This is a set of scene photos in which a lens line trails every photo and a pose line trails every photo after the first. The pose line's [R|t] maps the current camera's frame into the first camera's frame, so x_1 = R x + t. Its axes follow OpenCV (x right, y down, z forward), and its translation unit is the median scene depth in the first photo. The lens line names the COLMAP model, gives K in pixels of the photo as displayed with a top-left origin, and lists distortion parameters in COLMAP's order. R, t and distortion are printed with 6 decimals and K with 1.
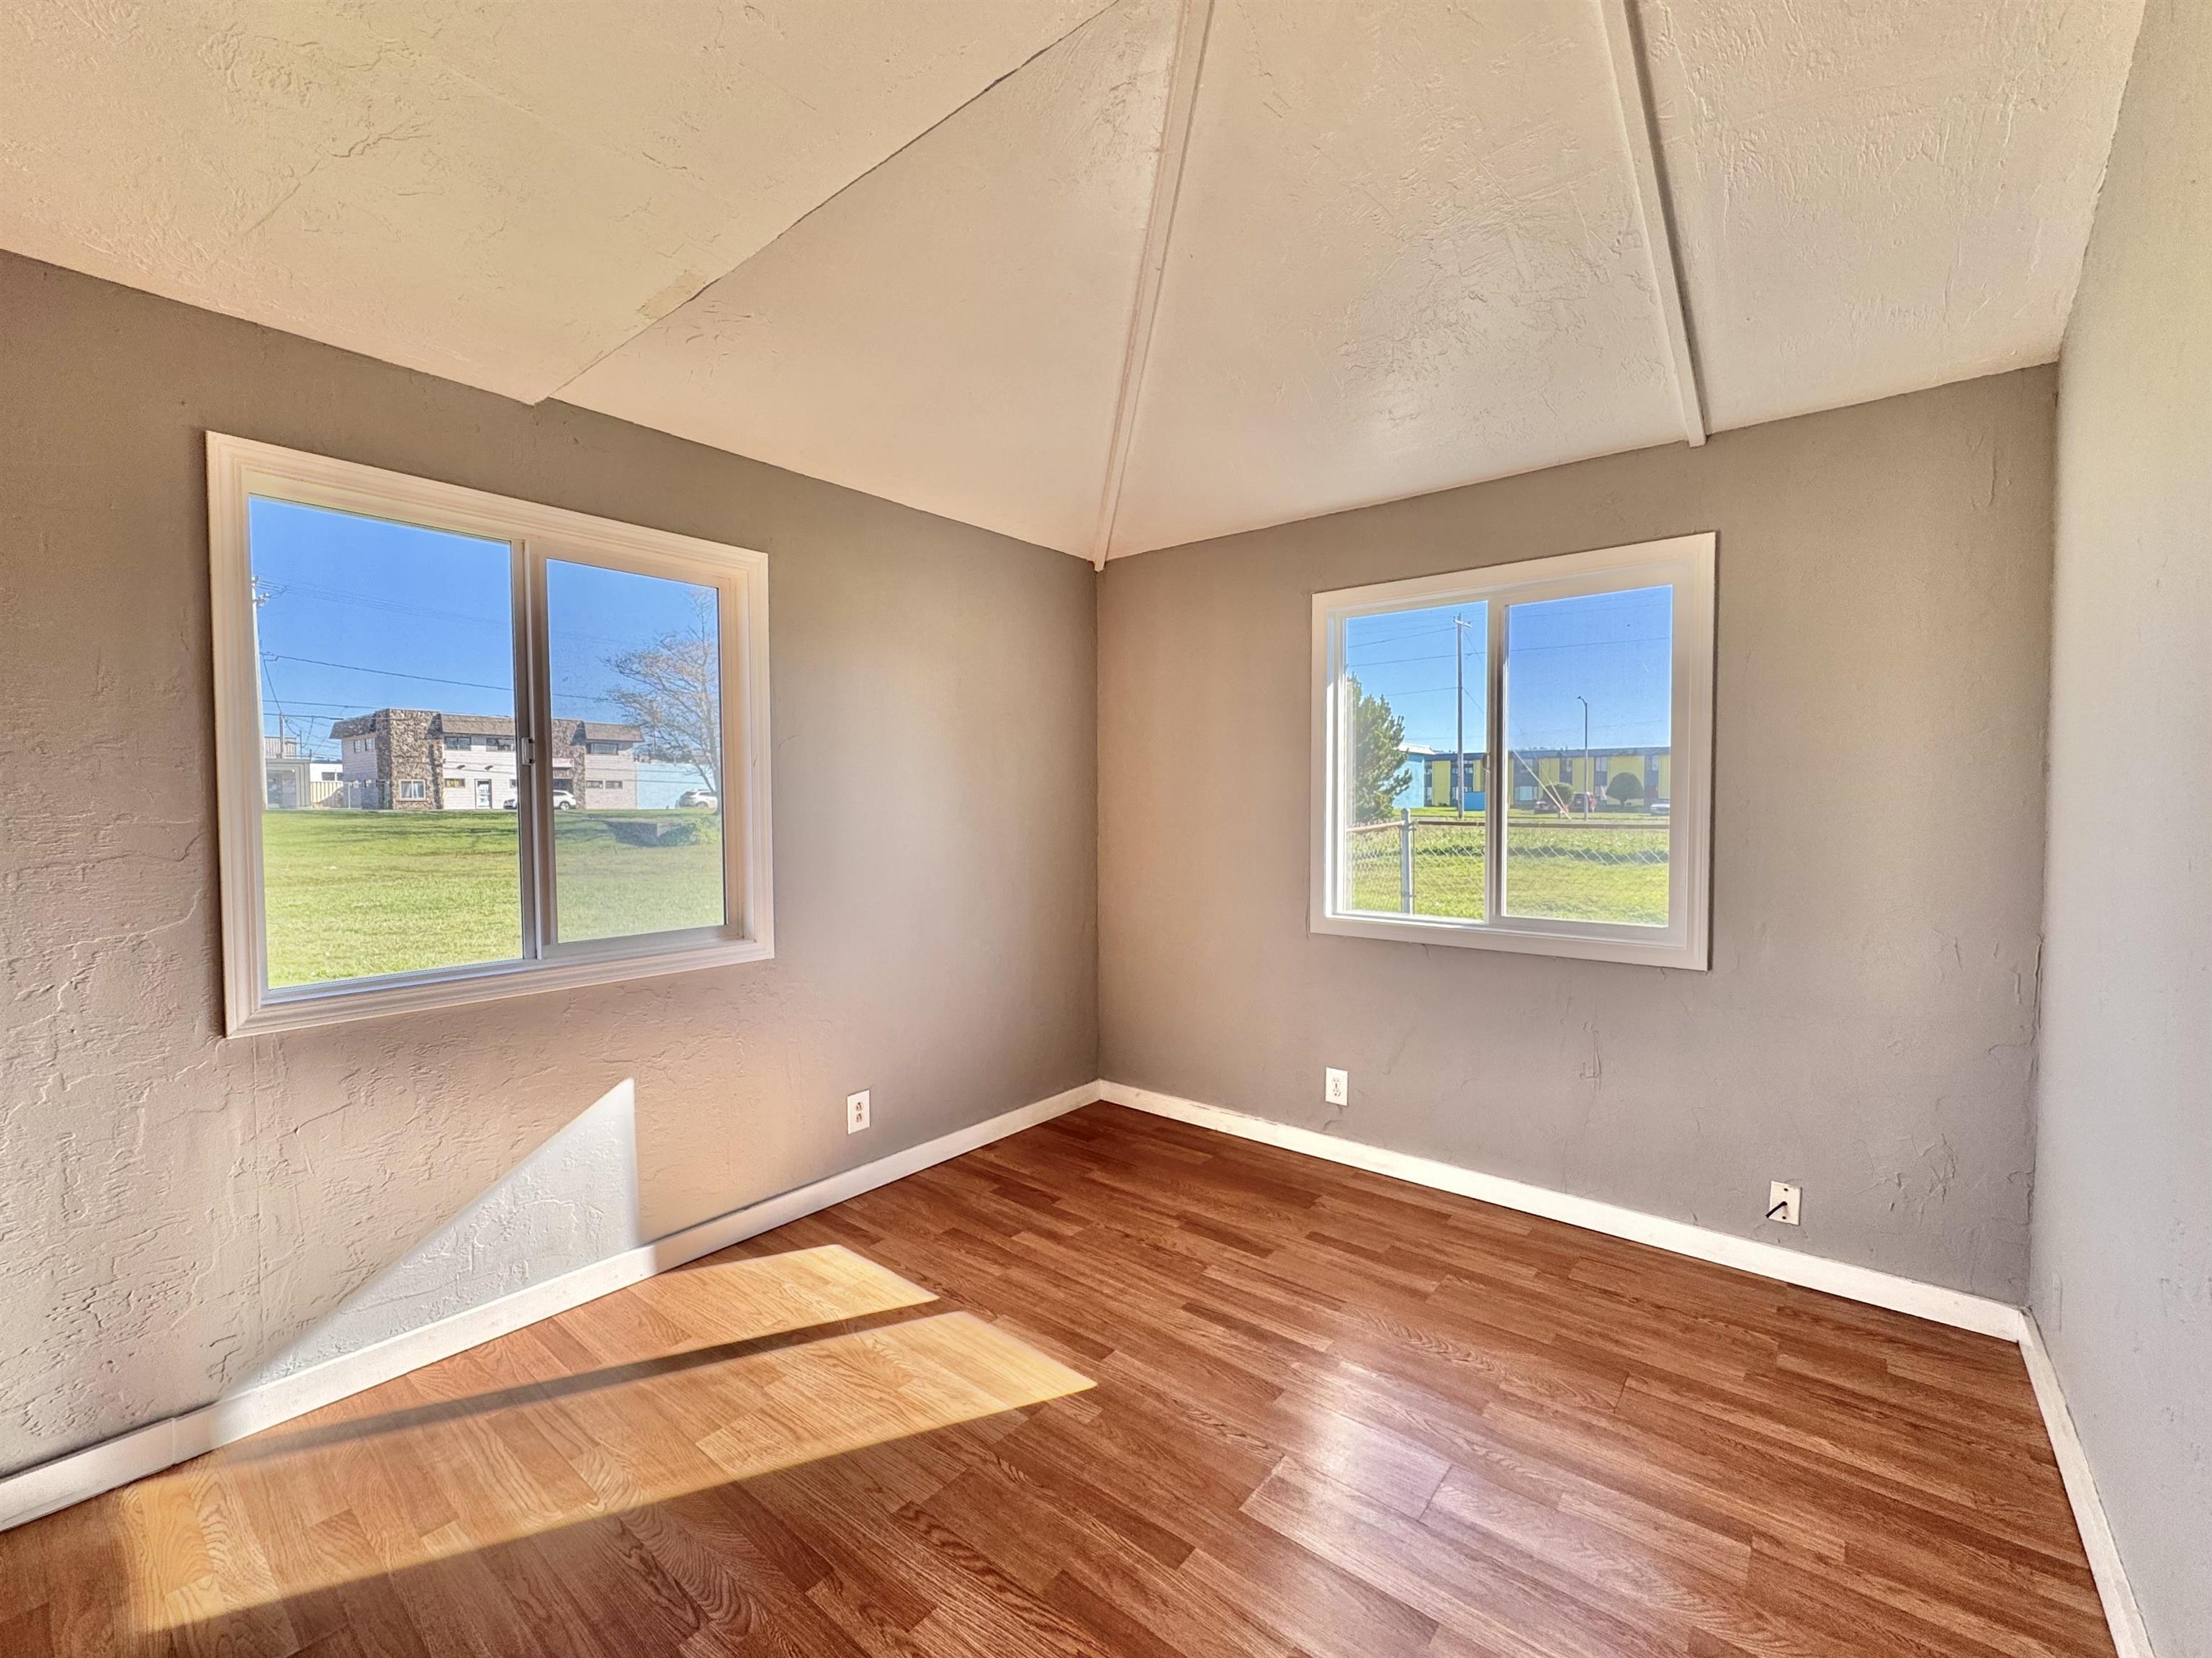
lens RADIAL K [[899.5, 0, 1116.2], [0, 899.5, 830.7], [0, 0, 1]] dist [-0.000981, -0.000044]
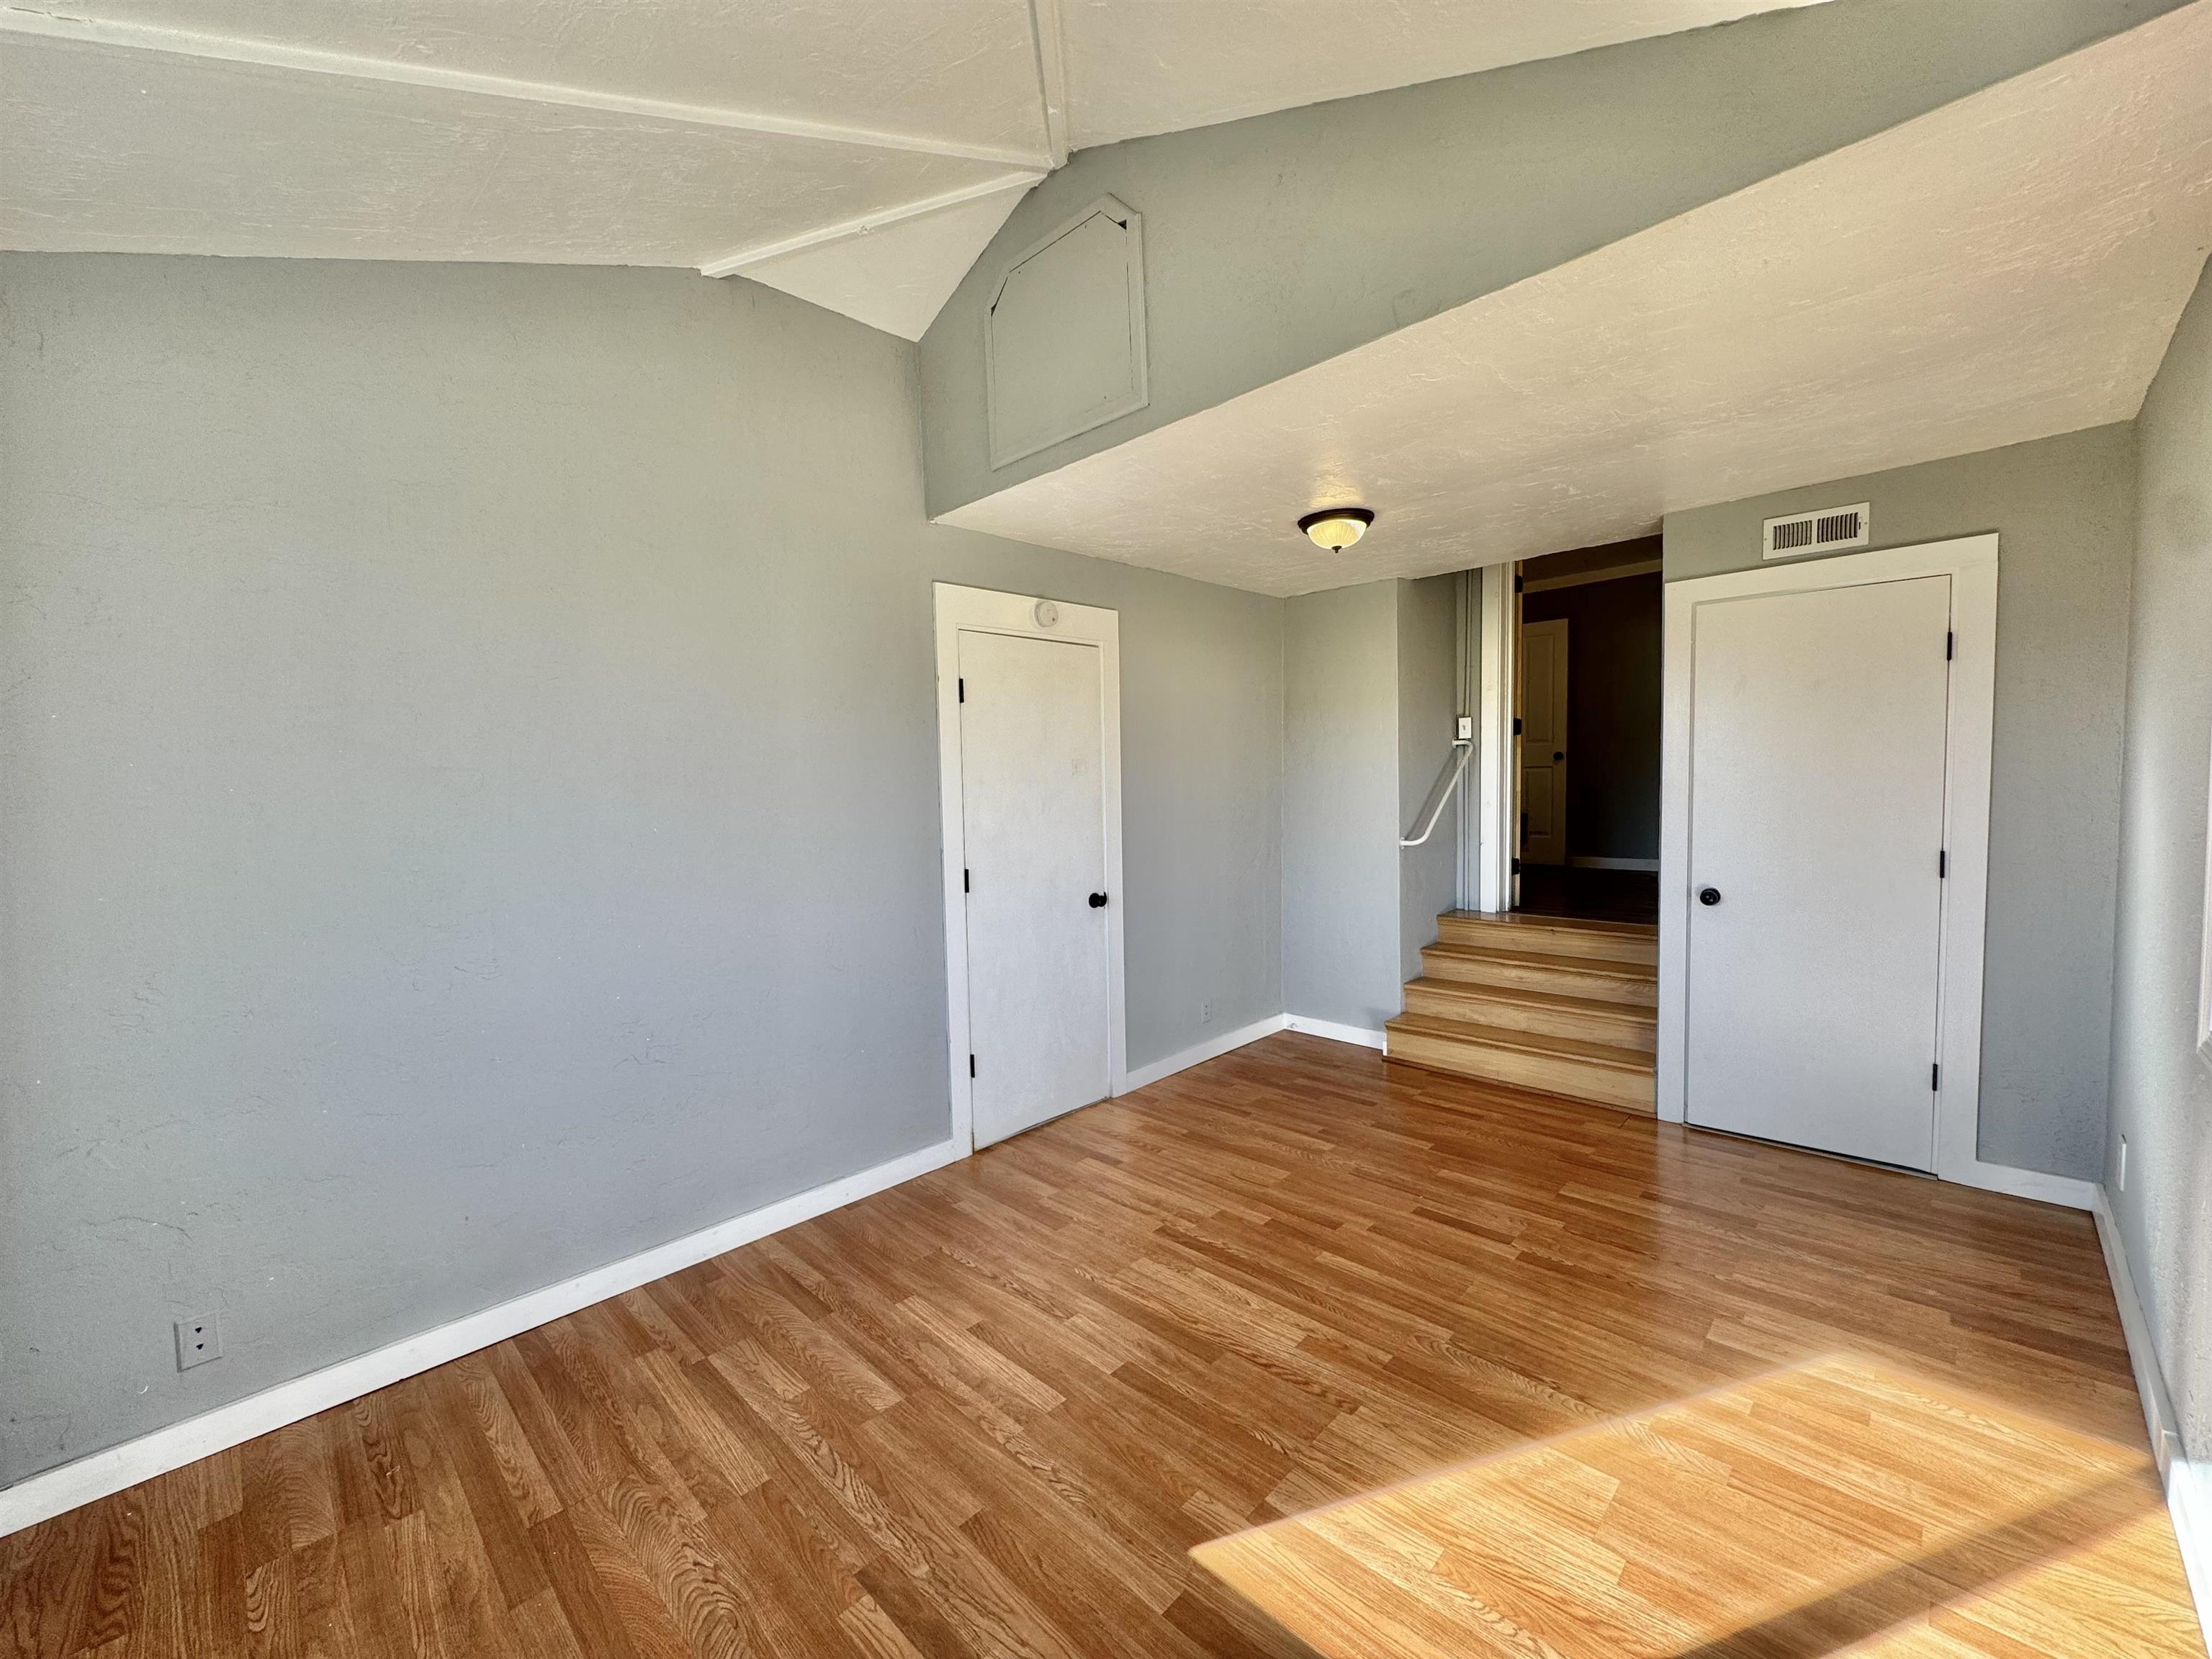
lens RADIAL K [[899.5, 0, 1116.2], [0, 899.5, 831.2], [0, 0, 1]] dist [-0.000981, -0.000044]
pose [[-0.995549, 0.025887, 0.090625, -0.051560], [0.033581, 0.995863, 0.084434, -0.084150], [-0.088065, 0.087101, -0.992299, 1.950206]]
